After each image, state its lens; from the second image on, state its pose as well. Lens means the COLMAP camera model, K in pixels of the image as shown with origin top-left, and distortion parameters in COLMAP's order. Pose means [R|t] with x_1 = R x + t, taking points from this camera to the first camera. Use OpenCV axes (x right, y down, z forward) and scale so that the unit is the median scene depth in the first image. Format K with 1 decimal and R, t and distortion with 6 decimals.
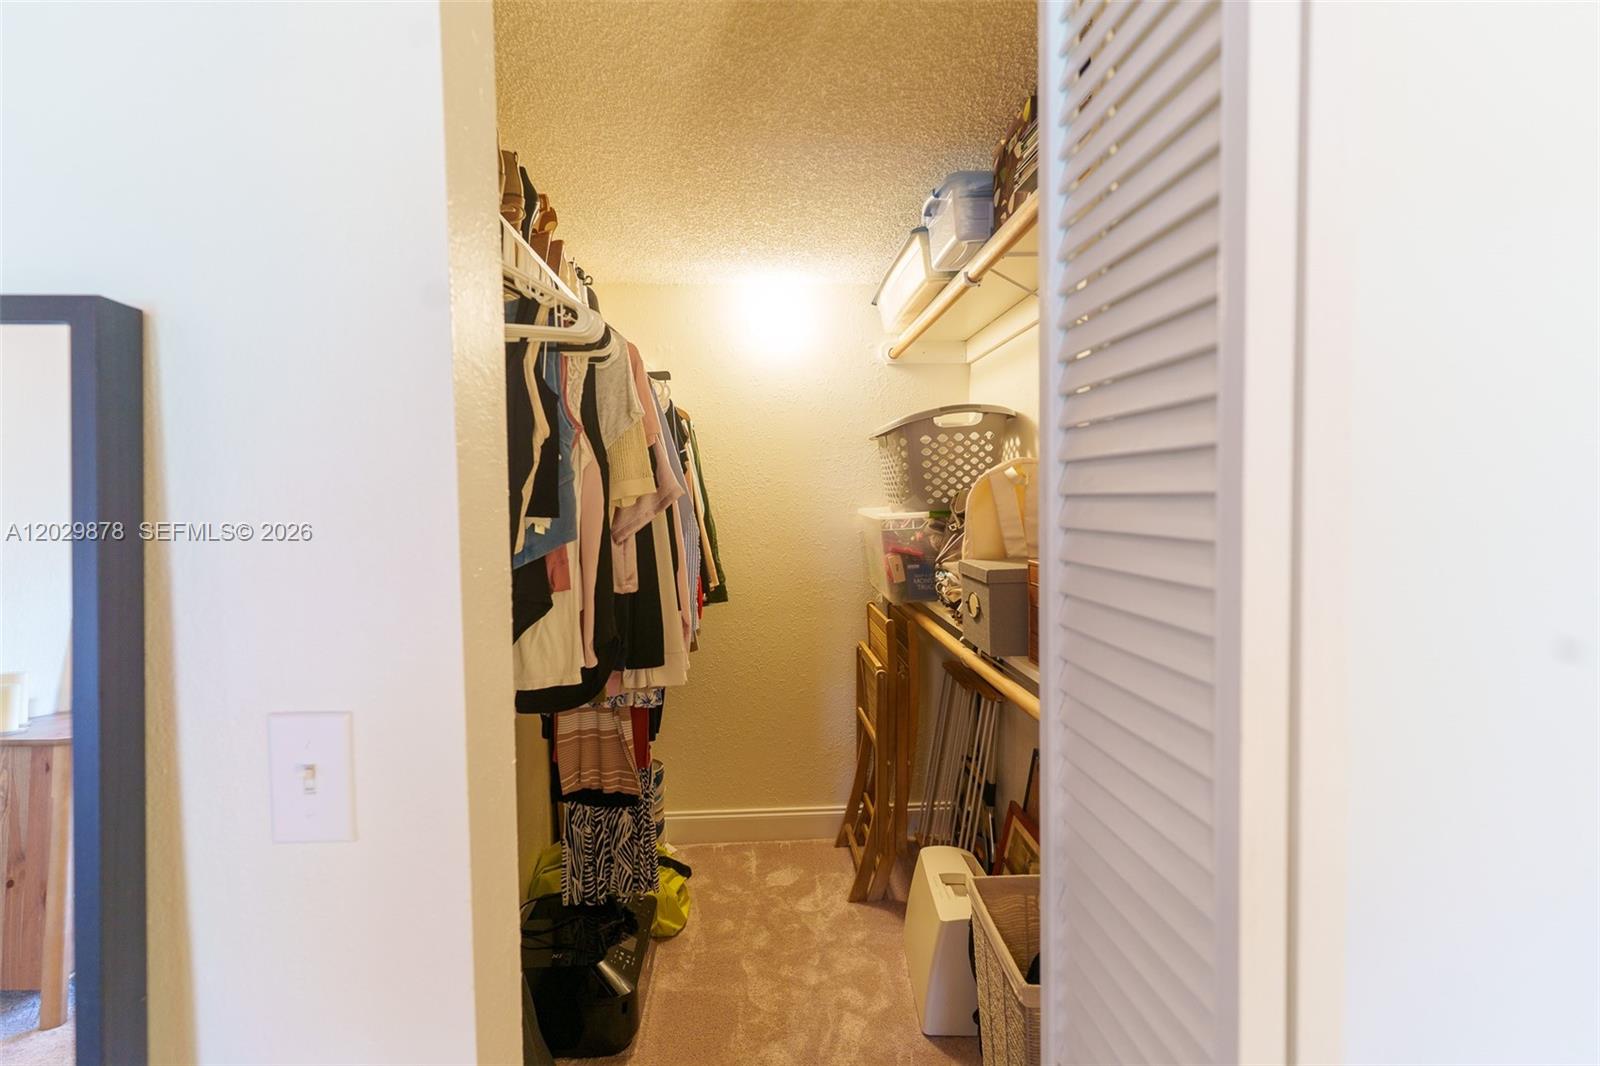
lens RADIAL K [[767.0, 0, 788.9], [0, 767.0, 522.9], [0, 0, 1]] dist [0.005608, 0.001750]
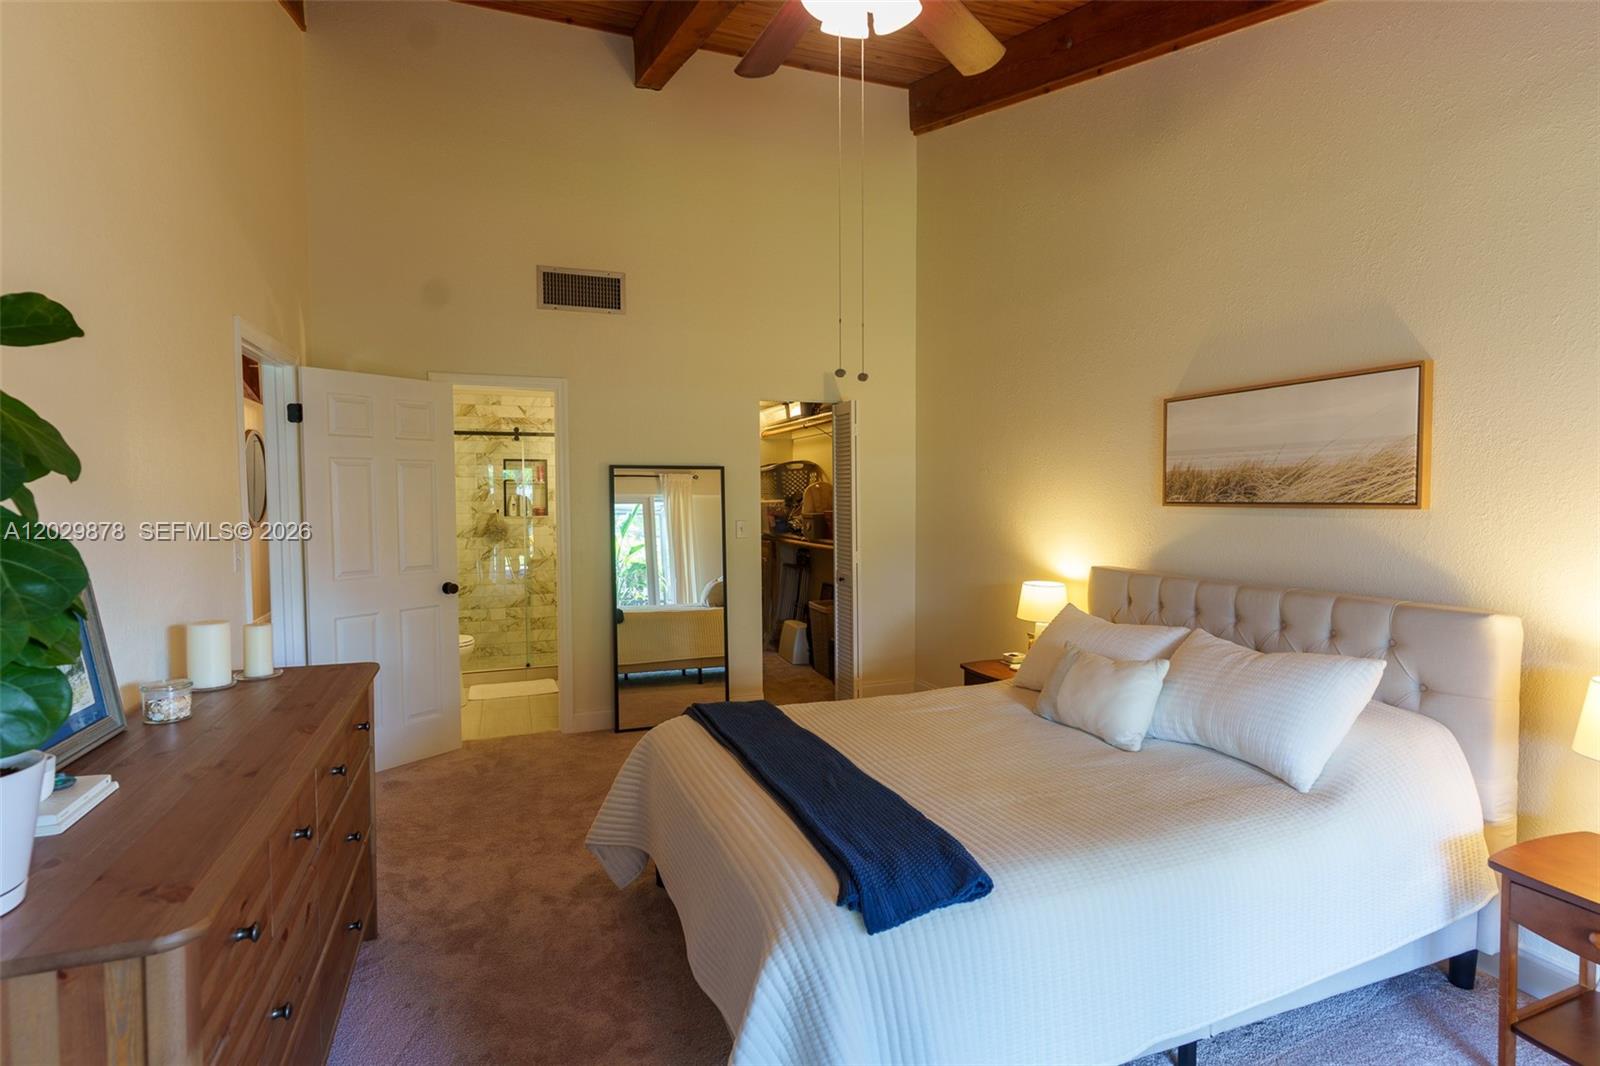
lens RADIAL K [[789.6, 0, 801.9], [0, 789.6, 529.0], [0, 0, 1]] dist [-0.000347, 0.000420]
pose [[0.946124, -0.002418, 0.323796, -0.674708], [0.000871, 0.999987, 0.004924, 0.076287], [-0.323804, -0.004377, 0.946114, -1.686472]]
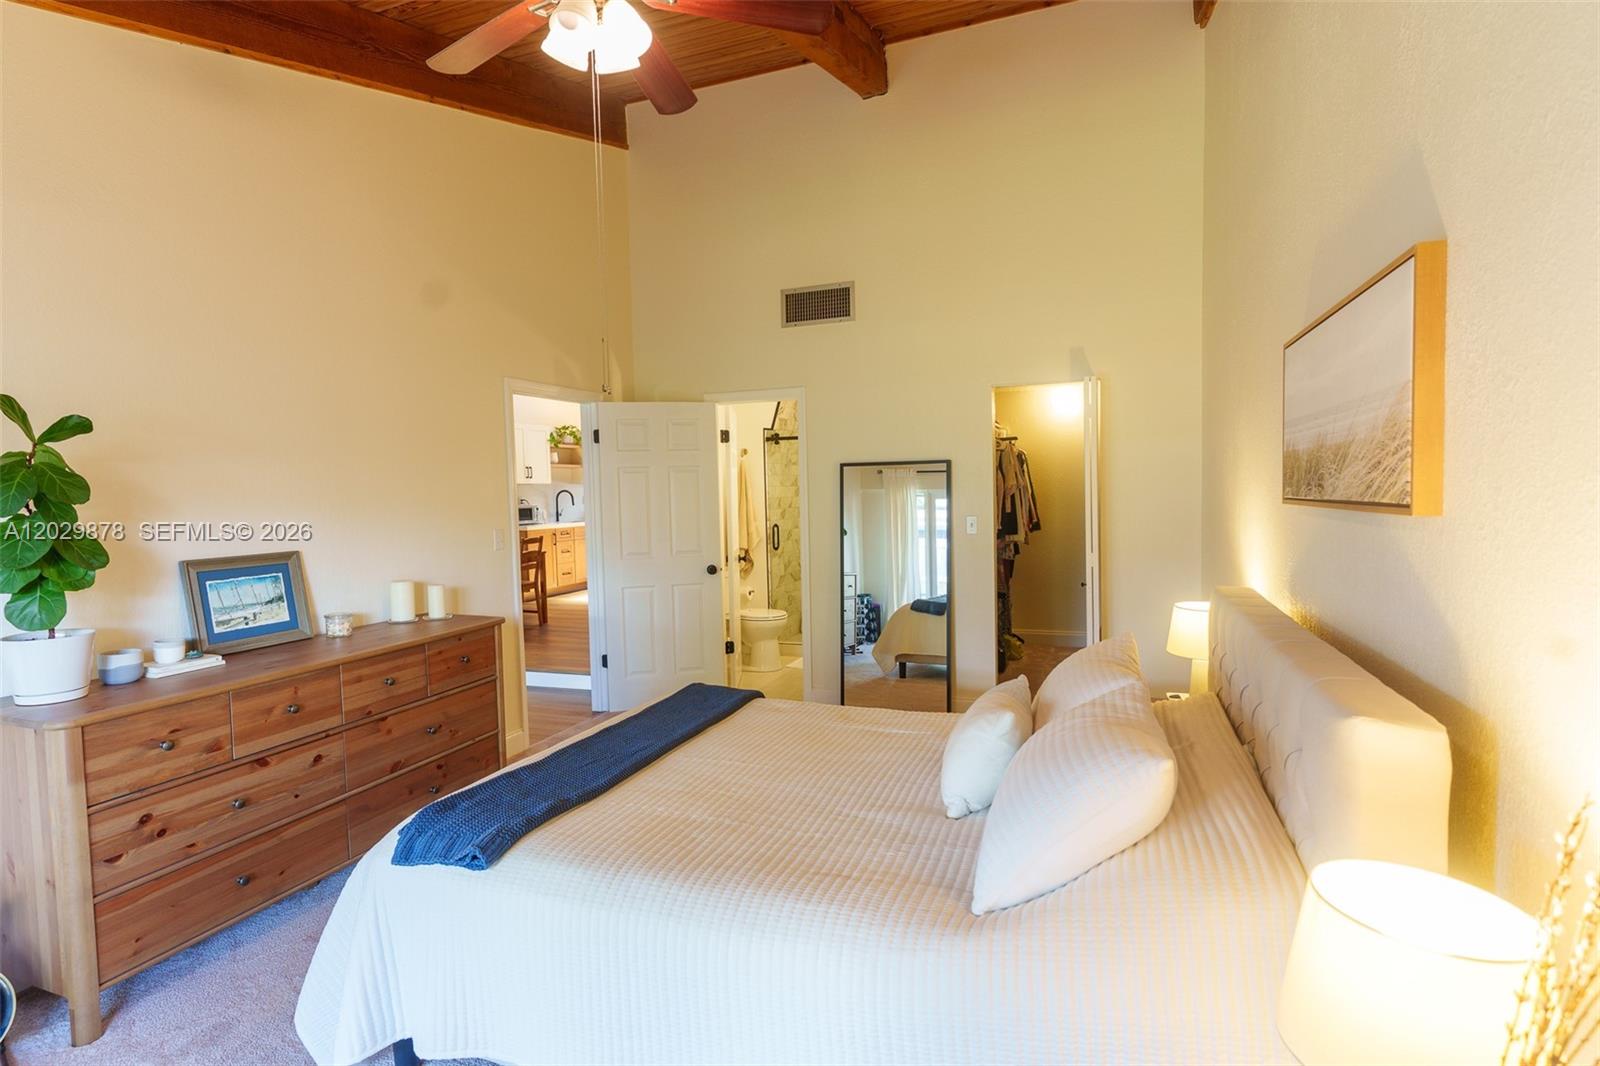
lens RADIAL K [[789.6, 0, 796.2], [0, 789.6, 531.8], [0, 0, 1]] dist [-0.000347, 0.000420]
pose [[0.921529, 0.015002, -0.388019, 0.183849], [-0.005664, 0.999666, 0.025198, 0.057336], [0.388267, -0.021023, 0.921307, -1.664673]]
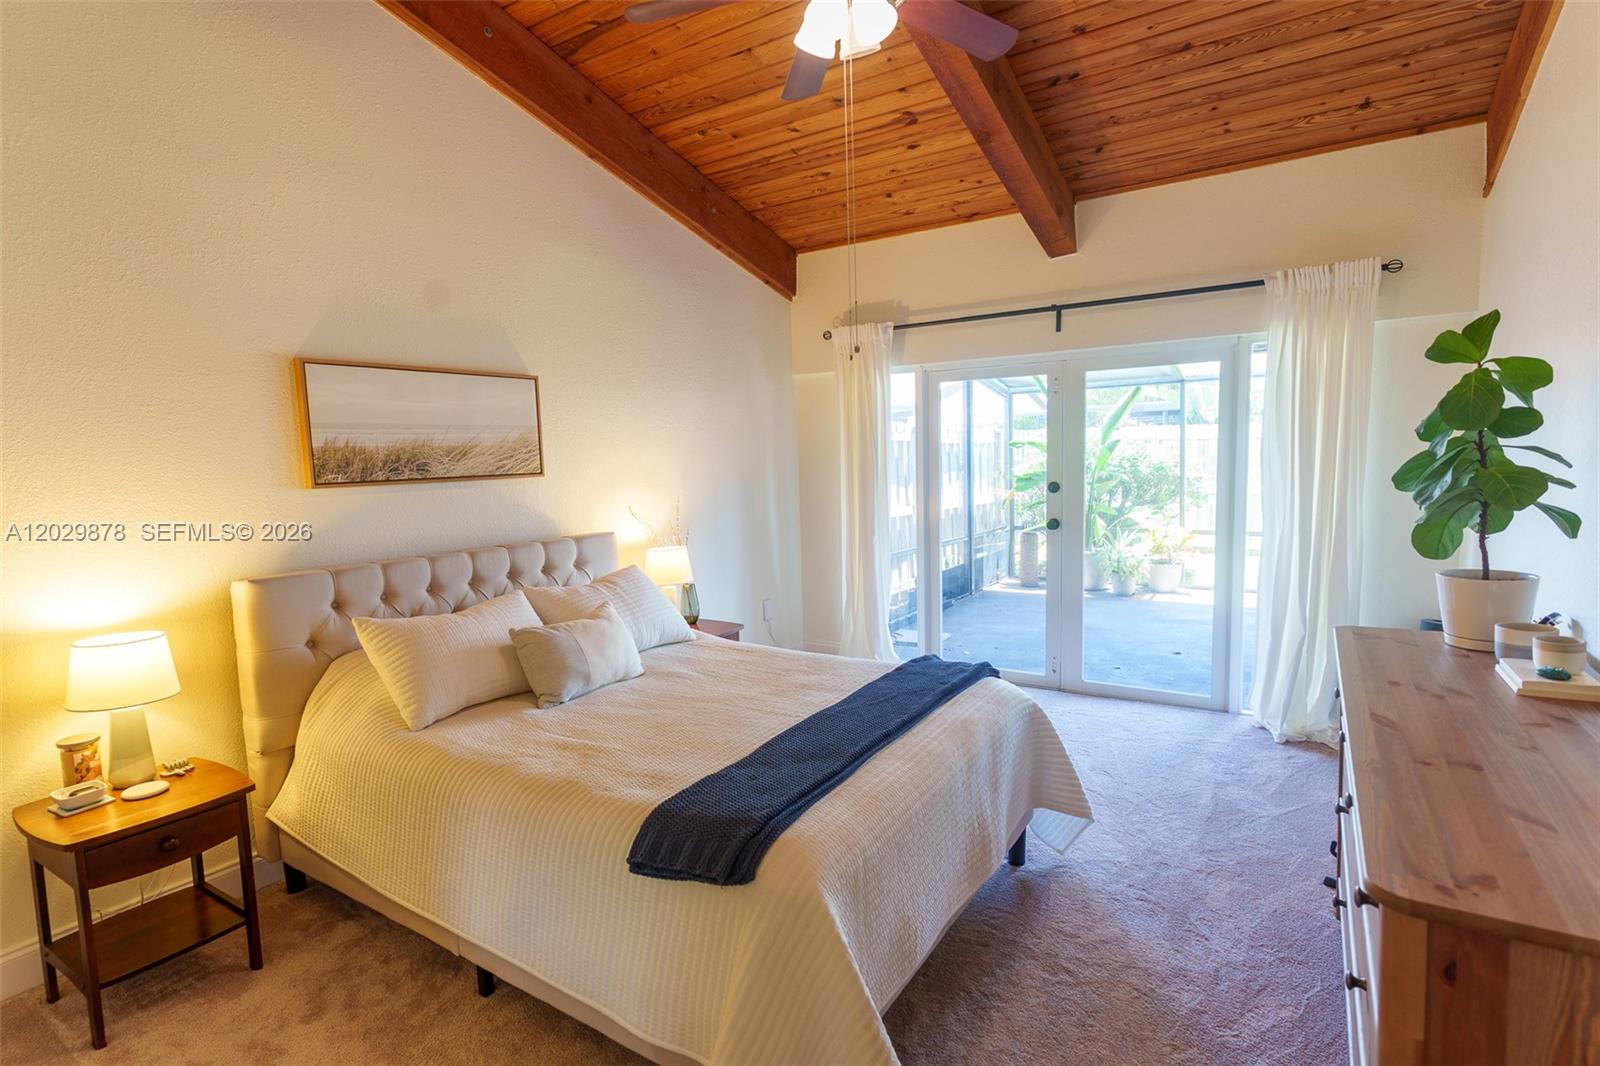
lens RADIAL K [[789.6, 0, 797.9], [0, 789.6, 528.3], [0, 0, 1]] dist [-0.000347, 0.000420]
pose [[-0.816319, -0.020989, 0.577220, -0.863084], [0.057672, 0.991384, 0.117611, 0.008113], [-0.574715, 0.129298, -0.808075, -0.091919]]
